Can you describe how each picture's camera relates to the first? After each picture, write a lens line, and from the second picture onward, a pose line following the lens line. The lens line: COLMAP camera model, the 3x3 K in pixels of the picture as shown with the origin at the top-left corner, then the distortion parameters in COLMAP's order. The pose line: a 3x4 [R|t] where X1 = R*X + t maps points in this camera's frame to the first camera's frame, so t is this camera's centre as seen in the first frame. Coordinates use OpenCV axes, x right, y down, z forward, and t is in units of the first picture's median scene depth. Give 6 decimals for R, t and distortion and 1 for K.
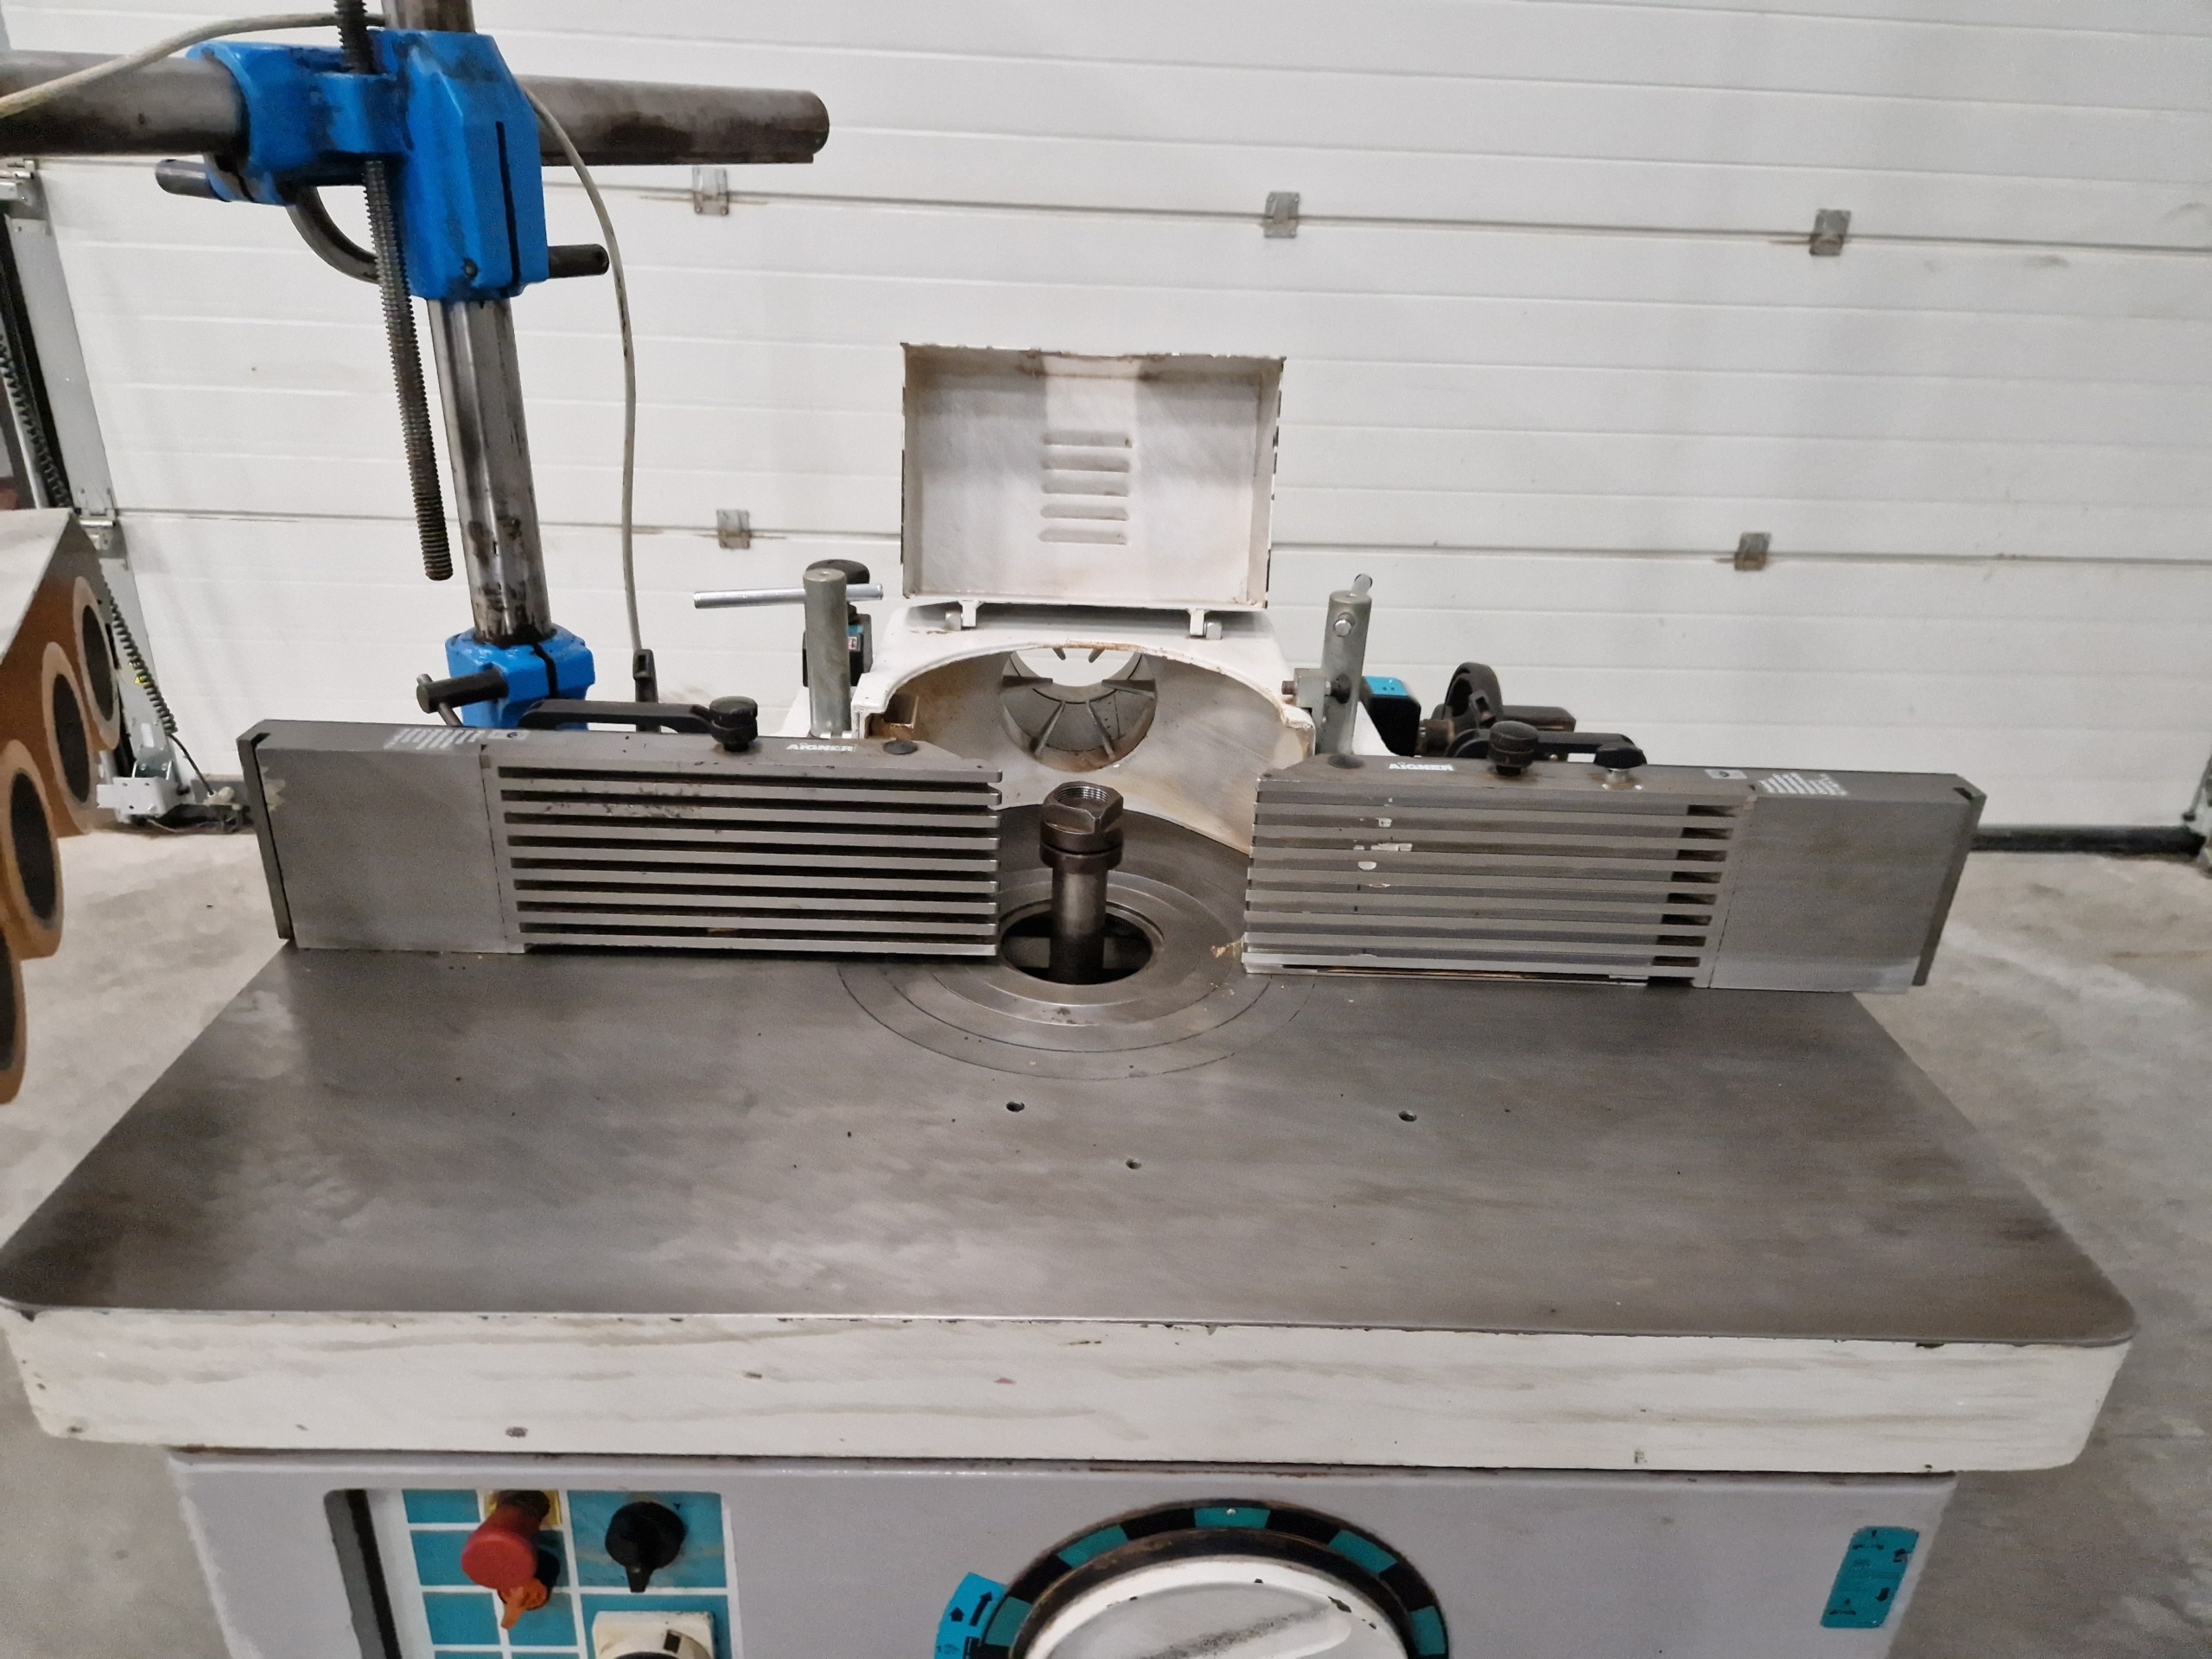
lens RADIAL K [[1509.2, 0, 1091.0], [0, 1509.2, 819.6], [0, 0, 1]] dist [0.049925, -0.050105]
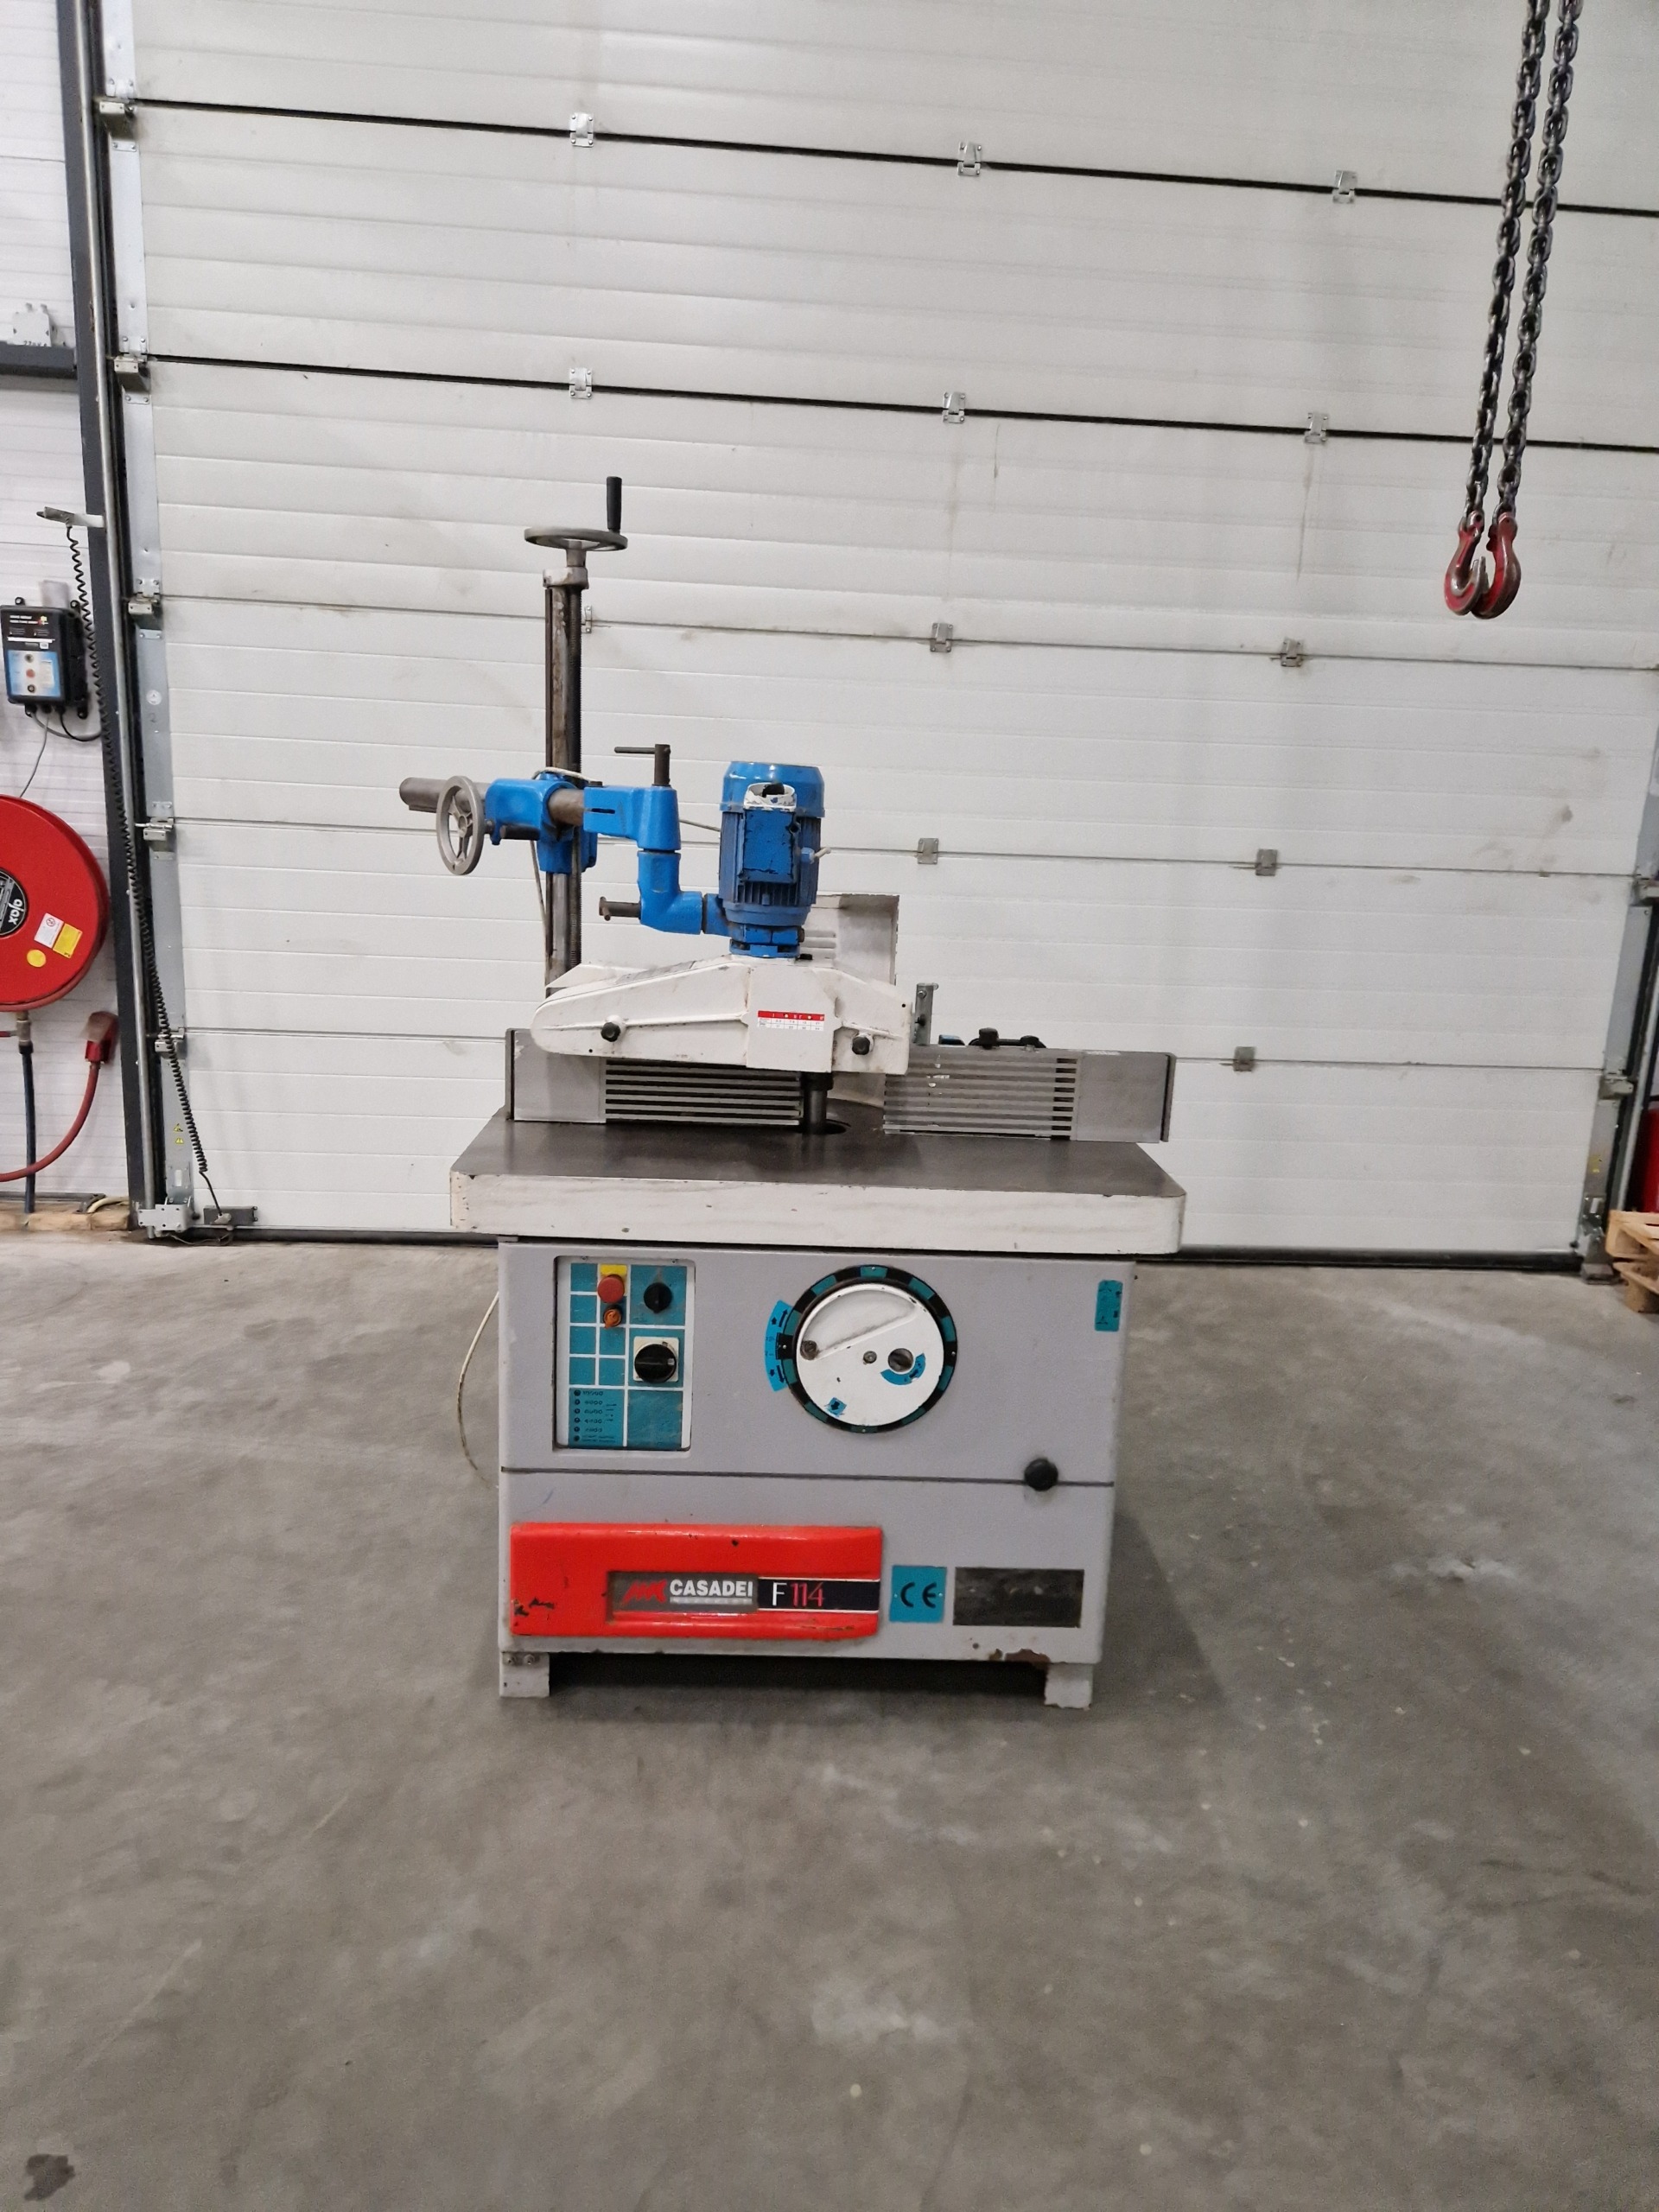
lens RADIAL K [[1485.9, 0, 822.2], [0, 1485.9, 1081.5], [0, 0, 1]] dist [0.070436, -0.069610]
pose [[0.999891, -0.001476, 0.014683, -0.039099], [0.004852, 0.972547, -0.232654, 0.693649], [-0.013936, 0.232700, 0.972449, -1.605740]]
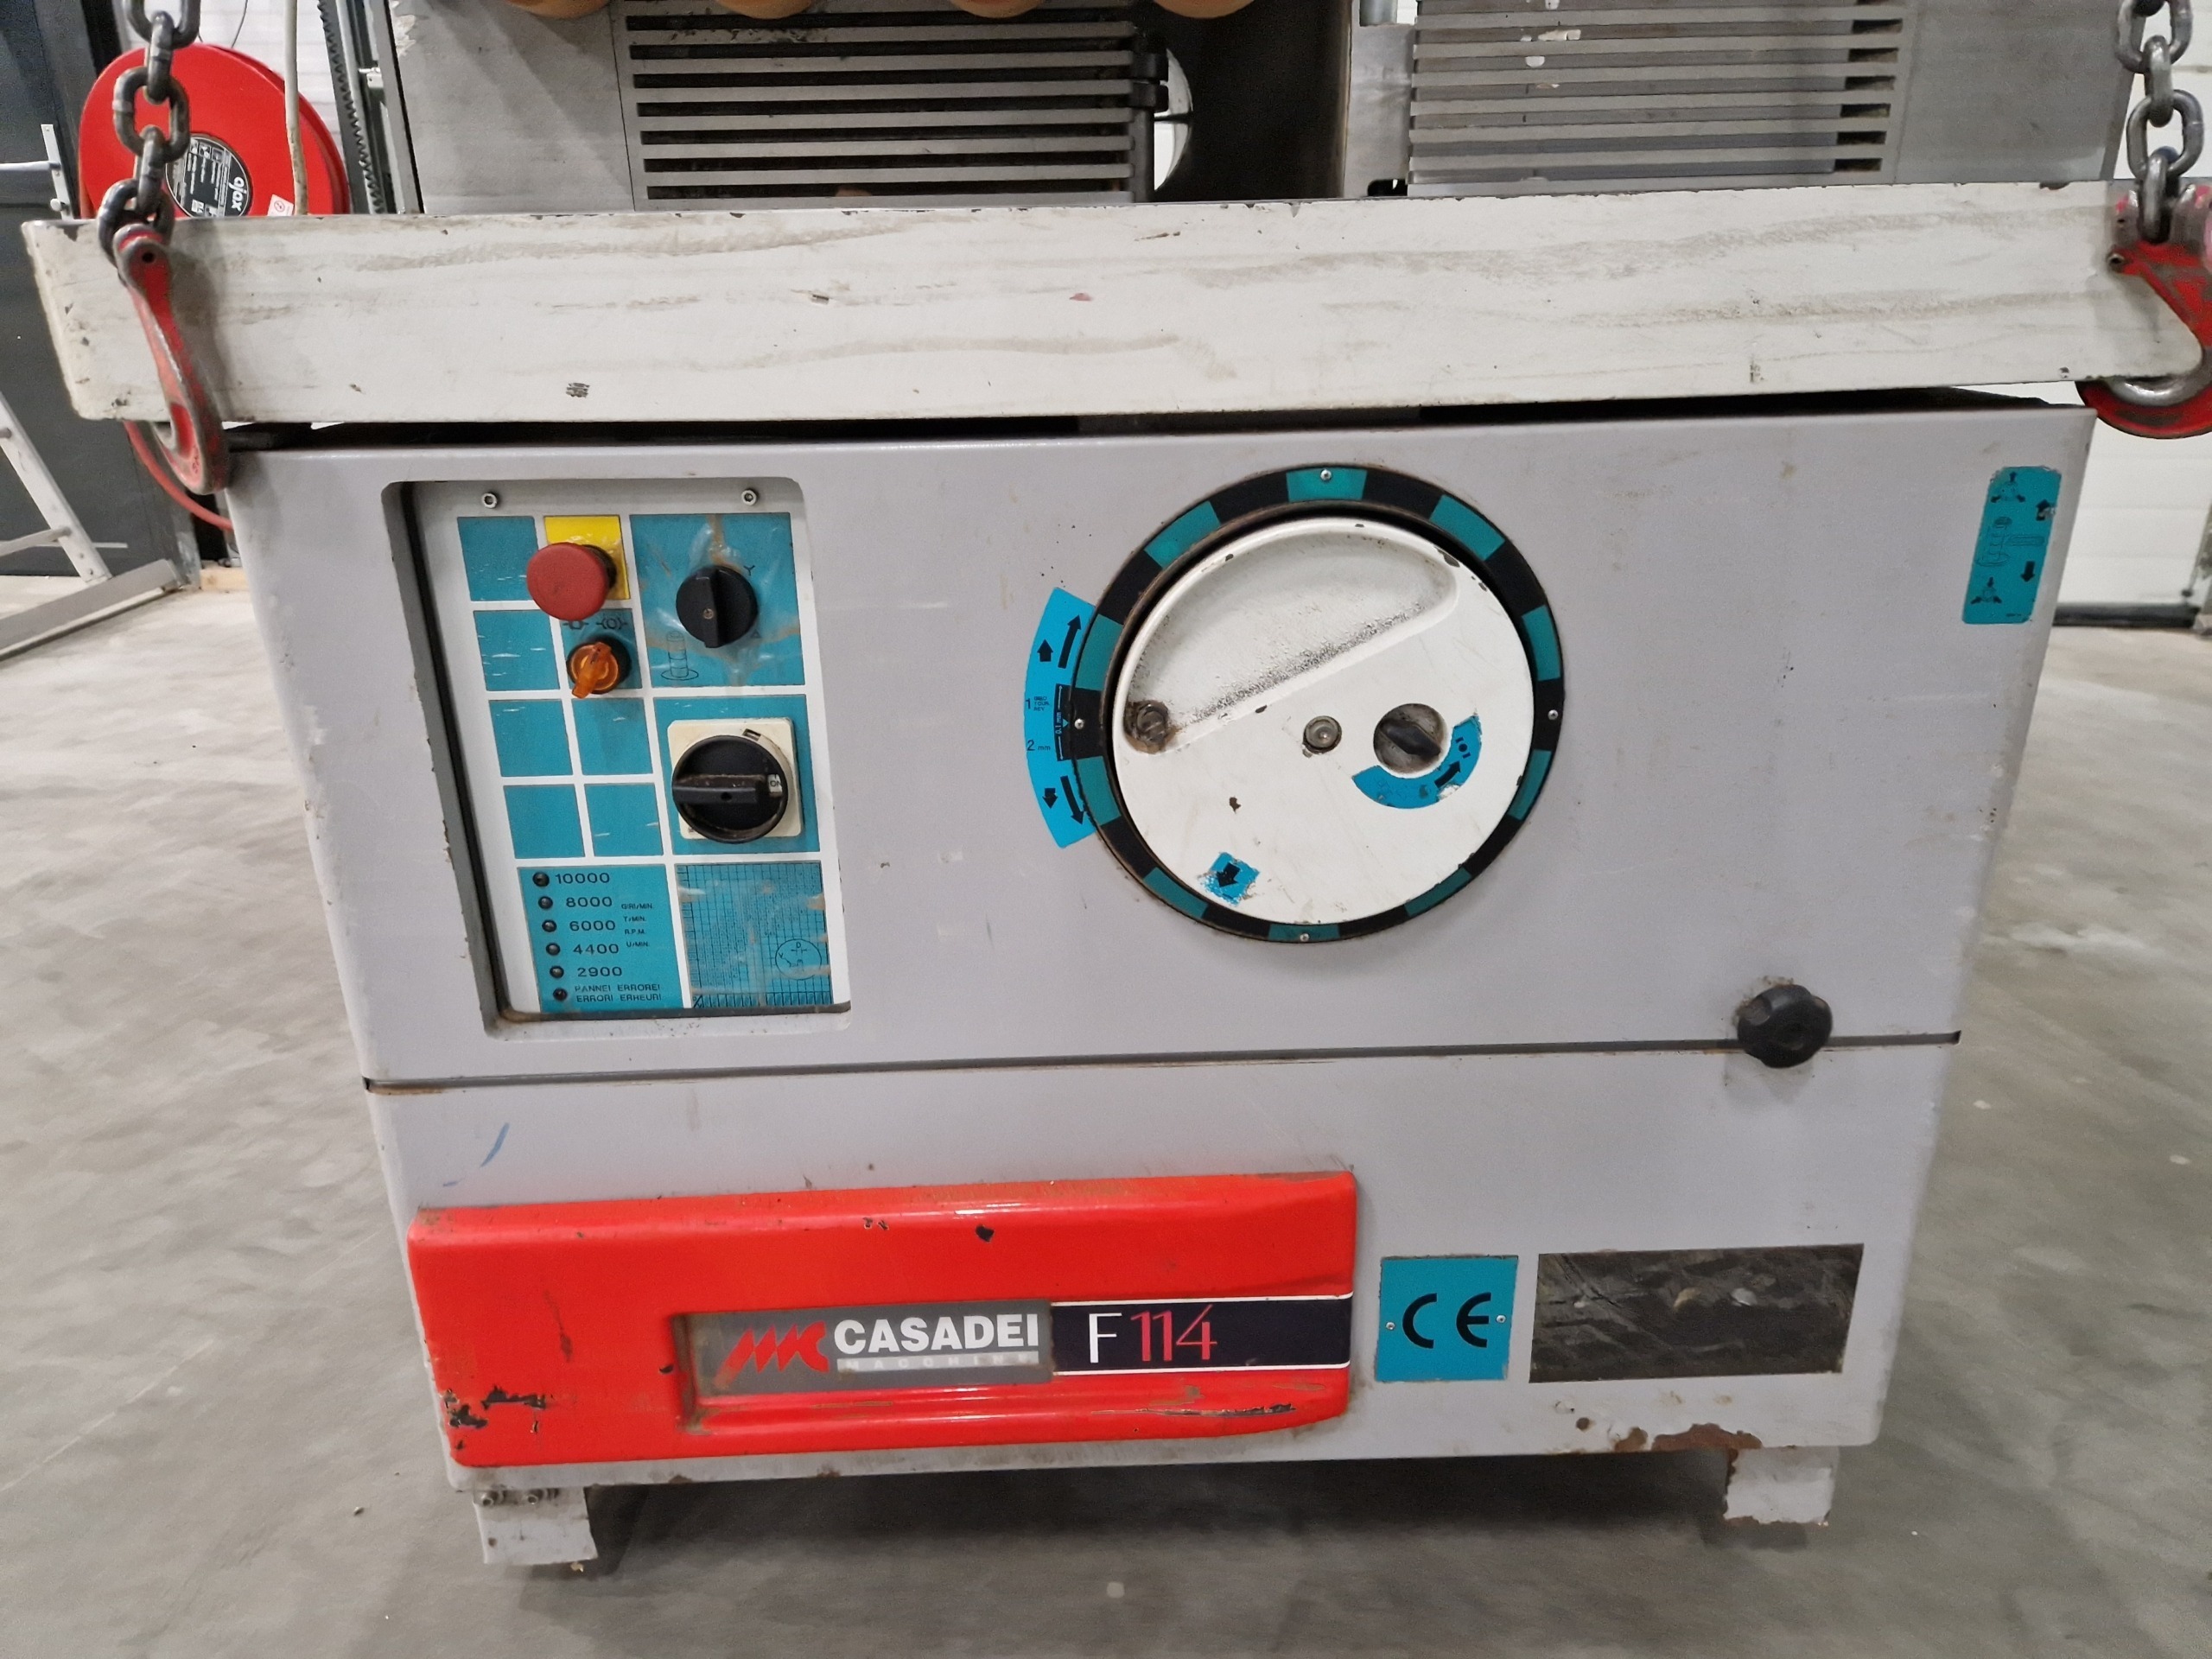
lens RADIAL K [[1485.9, 0, 1095.5], [0, 1485.9, 843.8], [0, 0, 1]] dist [0.070436, -0.069610]
pose [[0.998158, -0.058101, -0.017468, -0.044919], [0.056763, 0.995985, -0.069226, 0.679885], [0.021420, 0.068106, 0.997448, 0.071086]]
